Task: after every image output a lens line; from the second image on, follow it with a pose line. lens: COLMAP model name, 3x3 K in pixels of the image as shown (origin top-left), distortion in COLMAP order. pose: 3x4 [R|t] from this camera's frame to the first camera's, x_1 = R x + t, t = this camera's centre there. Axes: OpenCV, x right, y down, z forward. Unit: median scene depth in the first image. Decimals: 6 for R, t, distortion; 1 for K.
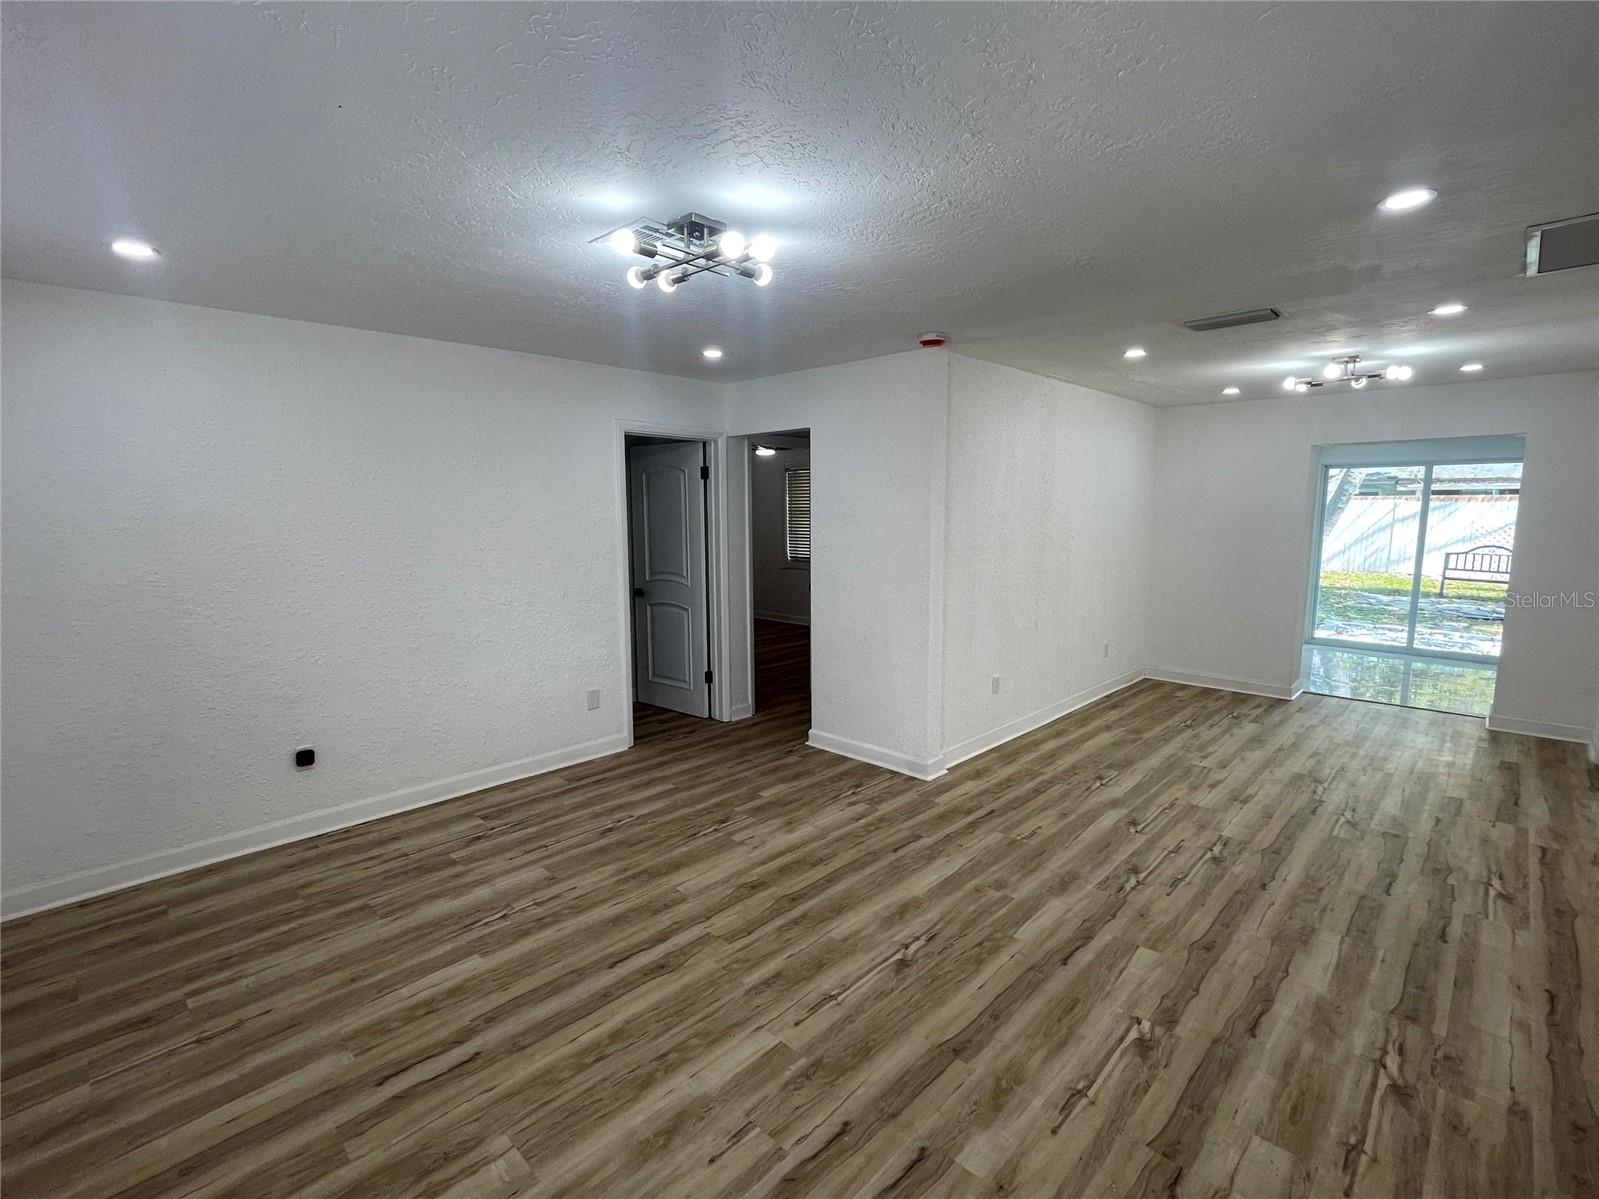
lens RADIAL K [[738.4, 0, 785.1], [0, 738.4, 603.5], [0, 0, 1]] dist [-0.005806, 0.002896]
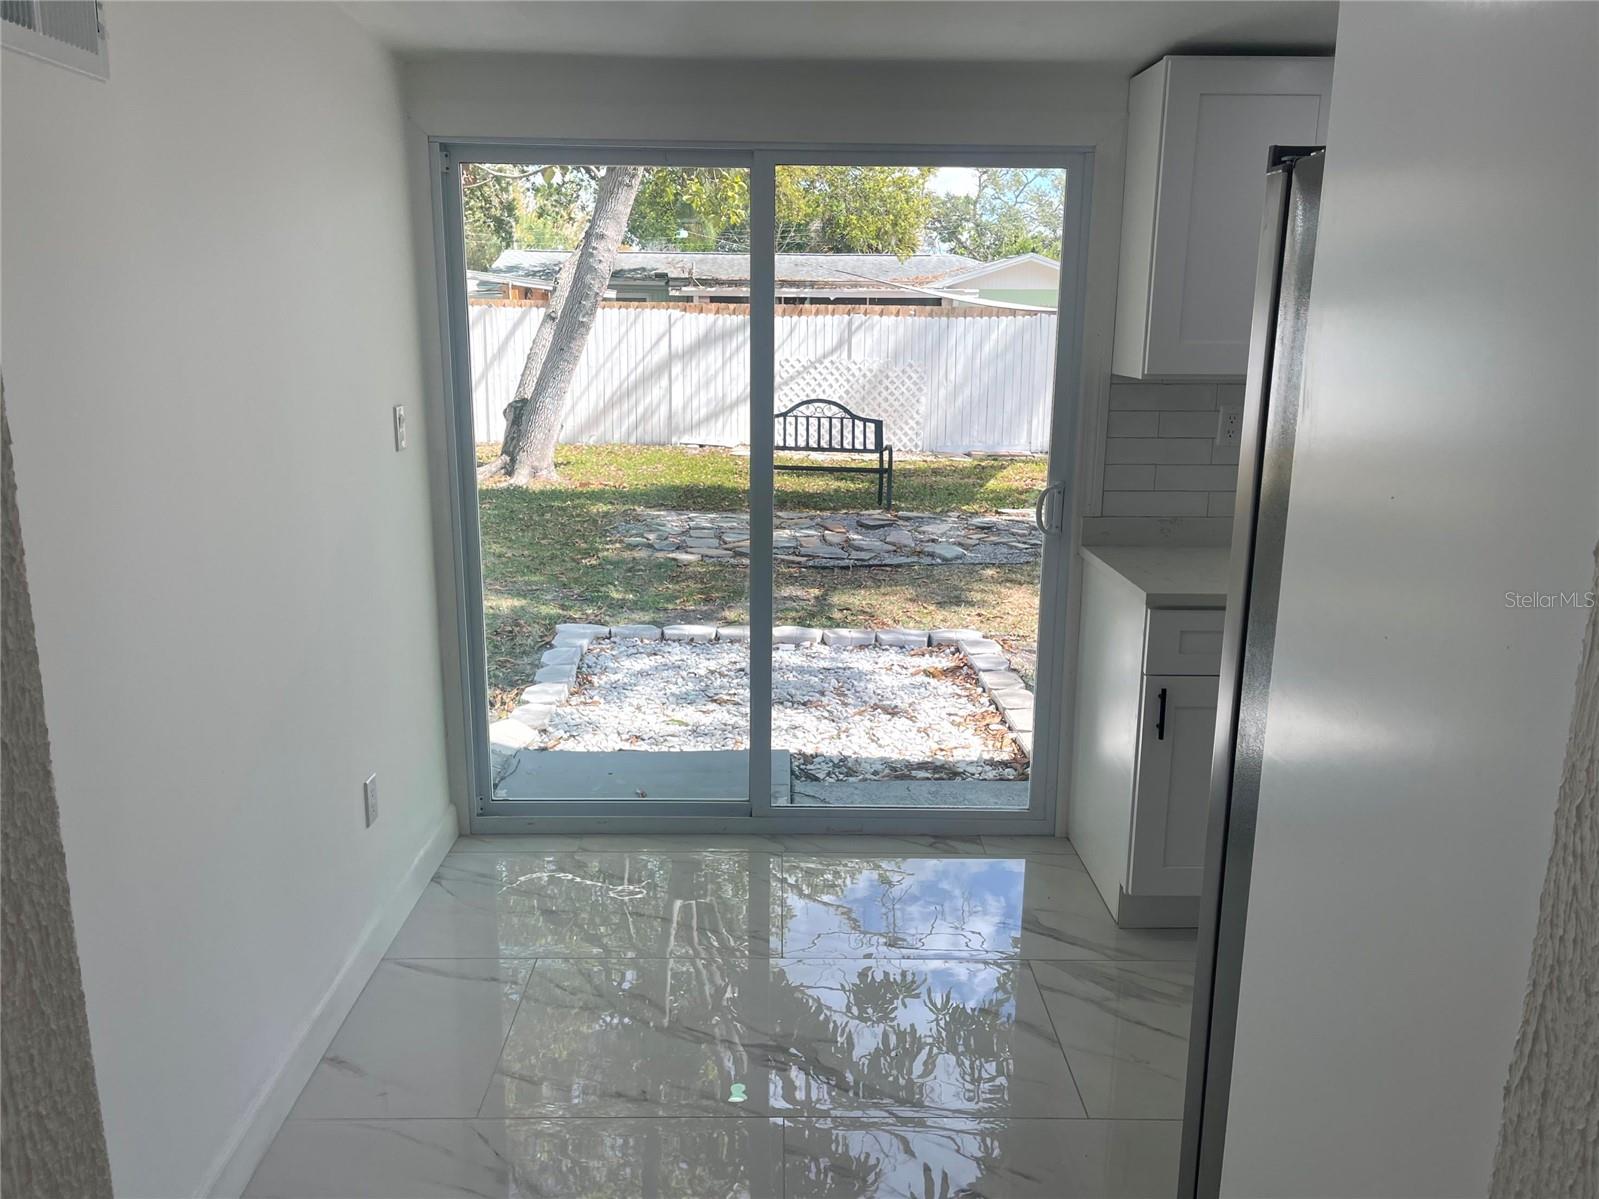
lens RADIAL K [[1210.4, 0, 805.1], [0, 1210.4, 598.8], [0, 0, 1]] dist [0.078031, -0.101924]
pose [[0.699097, -0.150724, 0.698960, 0.312080], [0.082403, 0.988000, 0.130633, -0.051041], [-0.710262, -0.033729, 0.703129, 0.378346]]
